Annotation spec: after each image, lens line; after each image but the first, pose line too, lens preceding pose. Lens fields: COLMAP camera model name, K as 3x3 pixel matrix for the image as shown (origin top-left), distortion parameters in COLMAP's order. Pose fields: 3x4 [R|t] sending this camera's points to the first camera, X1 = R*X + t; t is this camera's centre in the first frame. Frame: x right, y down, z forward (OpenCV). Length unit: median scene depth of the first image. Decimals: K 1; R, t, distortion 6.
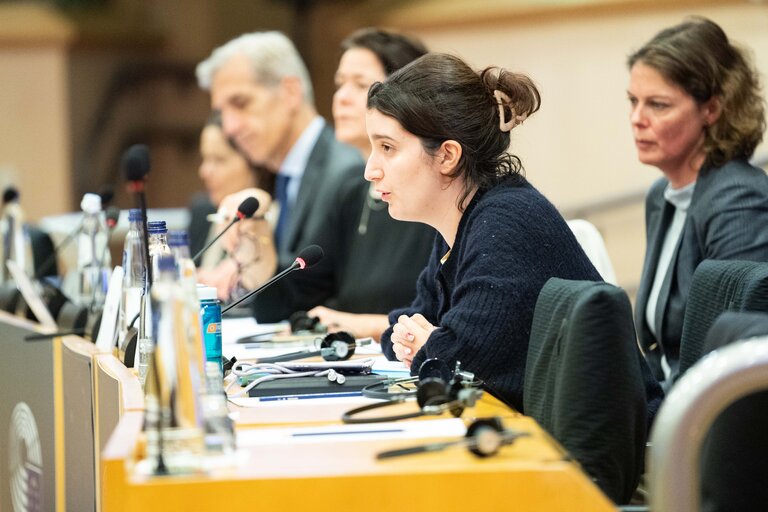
lens RADIAL K [[4394.6, 0, 384.0], [0, 4394.6, 256.0], [0, 0, 1]] dist [1.820424, -3.570509]
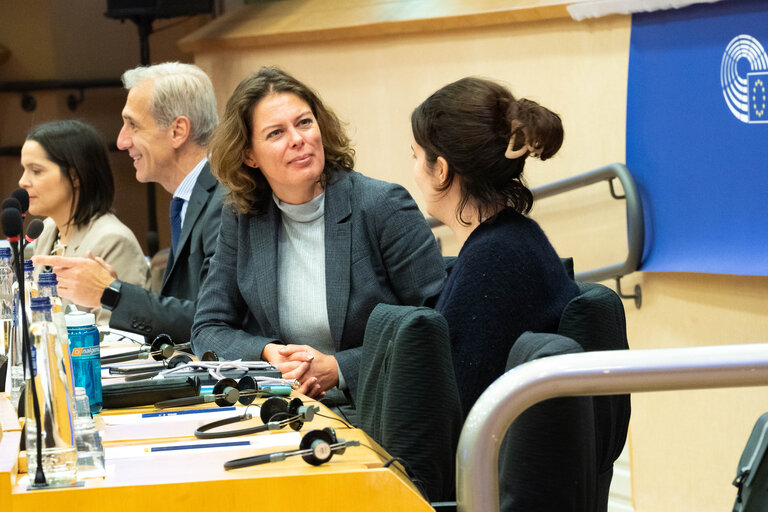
lens RADIAL K [[4482.5, 0, 384.0], [0, 4482.5, 256.0], [0, 0, 1]] dist [1.356262, -6.762446]
pose [[0.999191, -0.021570, 0.033937, 0.000529], [0.021595, 0.999767, -0.000383, -0.008080], [-0.033921, 0.001115, 0.999424, -0.177941]]
